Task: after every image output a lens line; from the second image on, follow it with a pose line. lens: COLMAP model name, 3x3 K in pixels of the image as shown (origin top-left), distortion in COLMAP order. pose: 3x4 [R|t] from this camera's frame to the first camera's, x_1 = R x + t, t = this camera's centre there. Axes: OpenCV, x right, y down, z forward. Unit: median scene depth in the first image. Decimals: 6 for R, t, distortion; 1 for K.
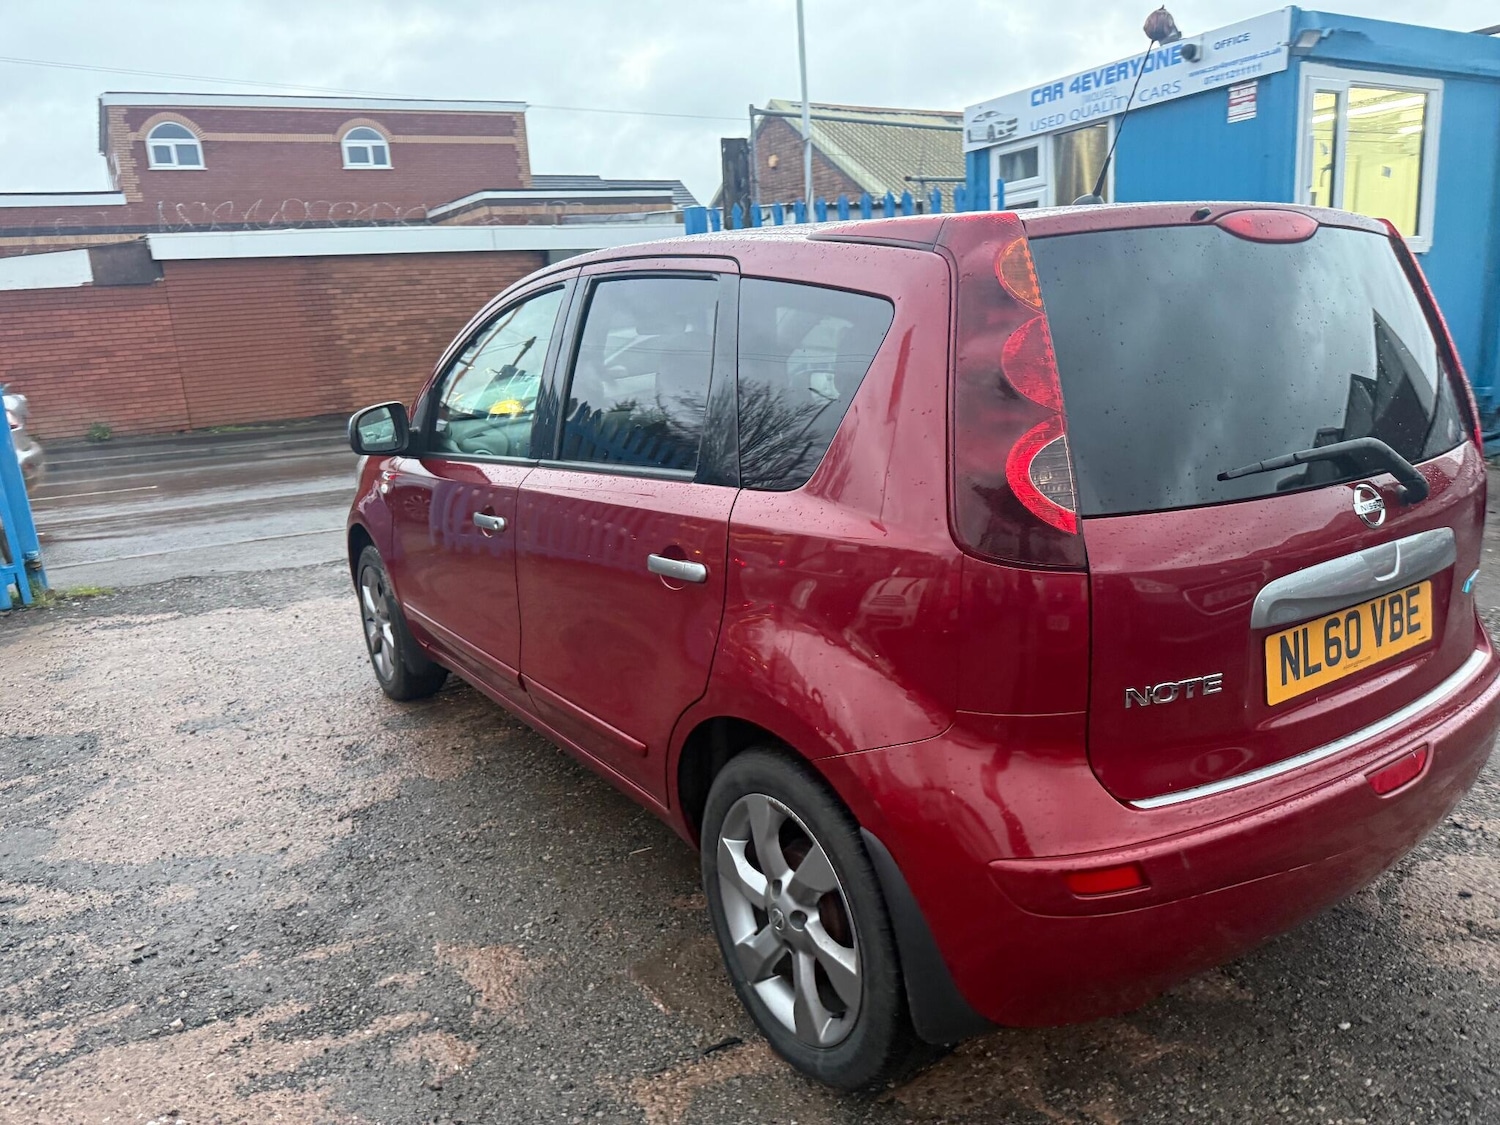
lens RADIAL K [[1061.5, 0, 756.5], [0, 1061.5, 566.4], [0, 0, 1]] dist [0.016341, -0.027015]
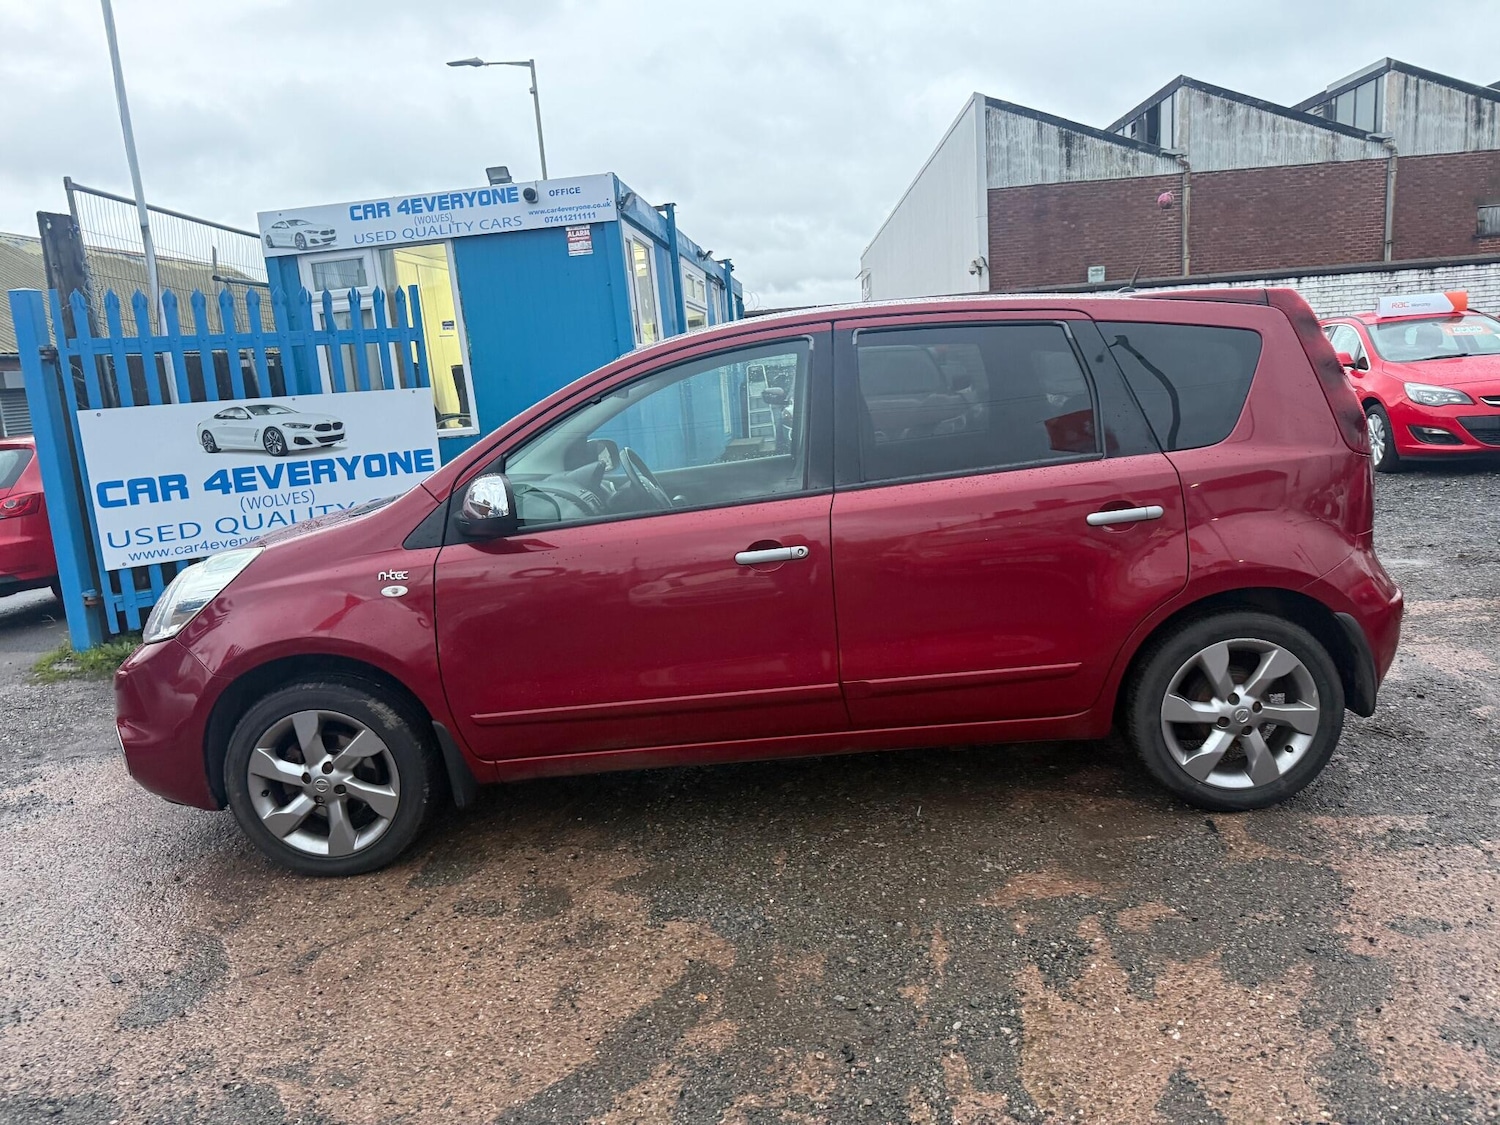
lens RADIAL K [[1061.5, 0, 756.8], [0, 1061.5, 550.5], [0, 0, 1]] dist [0.016341, -0.027015]
pose [[0.570198, -0.127894, 0.811491, -0.496324], [0.234883, 0.971951, -0.011859, -0.016868], [-0.787213, 0.197368, 0.584245, 0.179080]]
